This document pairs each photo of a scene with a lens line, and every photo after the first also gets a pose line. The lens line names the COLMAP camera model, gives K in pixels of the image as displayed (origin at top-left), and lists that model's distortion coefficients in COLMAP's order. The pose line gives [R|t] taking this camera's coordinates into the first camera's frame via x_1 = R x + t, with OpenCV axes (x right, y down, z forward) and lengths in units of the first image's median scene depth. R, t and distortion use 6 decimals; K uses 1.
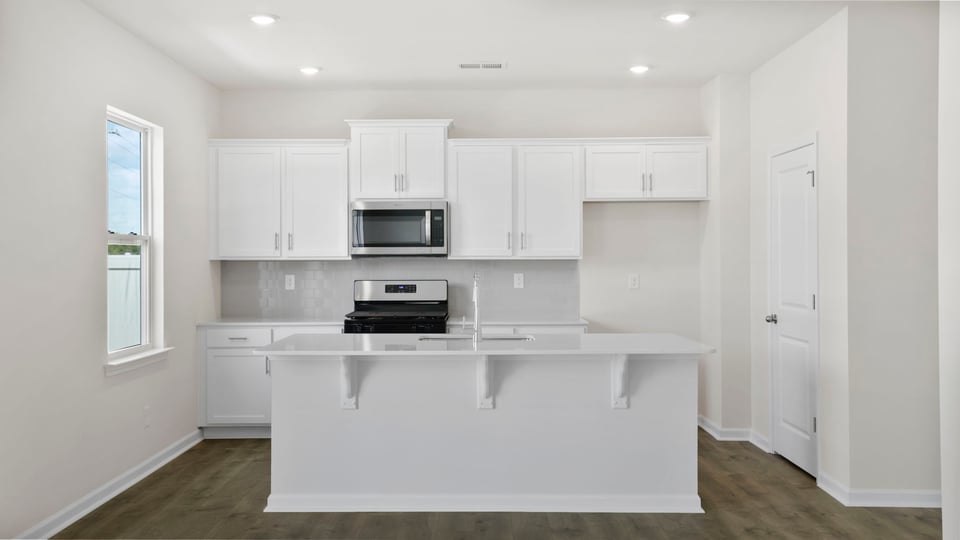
lens RADIAL K [[908.4, 0, 472.7], [0, 908.4, 256.8], [0, 0, 1]] dist [0.041006, 0.001426]
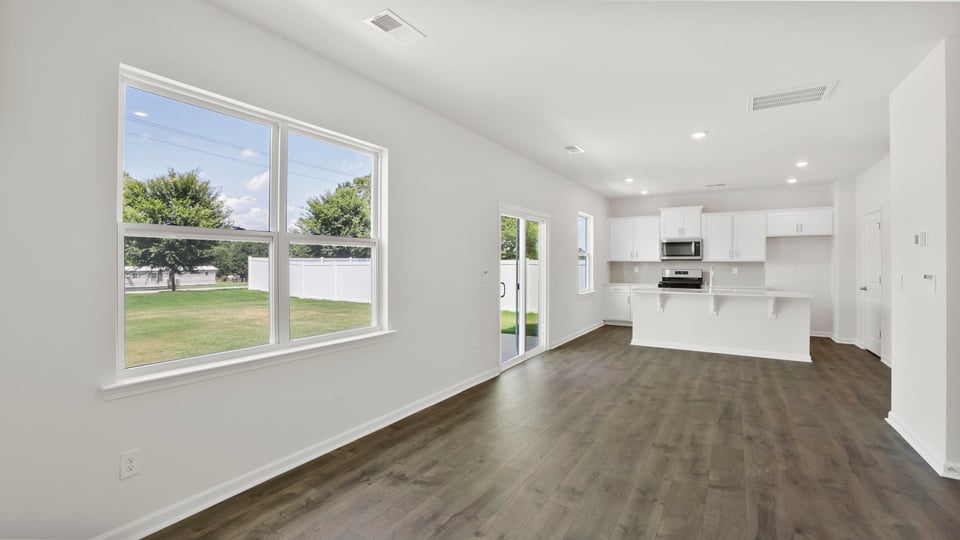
lens RADIAL K [[416.4, 0, 474.7], [0, 416.4, 259.1], [0, 0, 1]] dist [-0.048043, 0.020519]
pose [[0.851135, 0.000865, -0.524947, 0.037775], [-0.003932, 0.999981, -0.004729, 0.004805], [0.524933, 0.006089, 0.851122, -0.328117]]
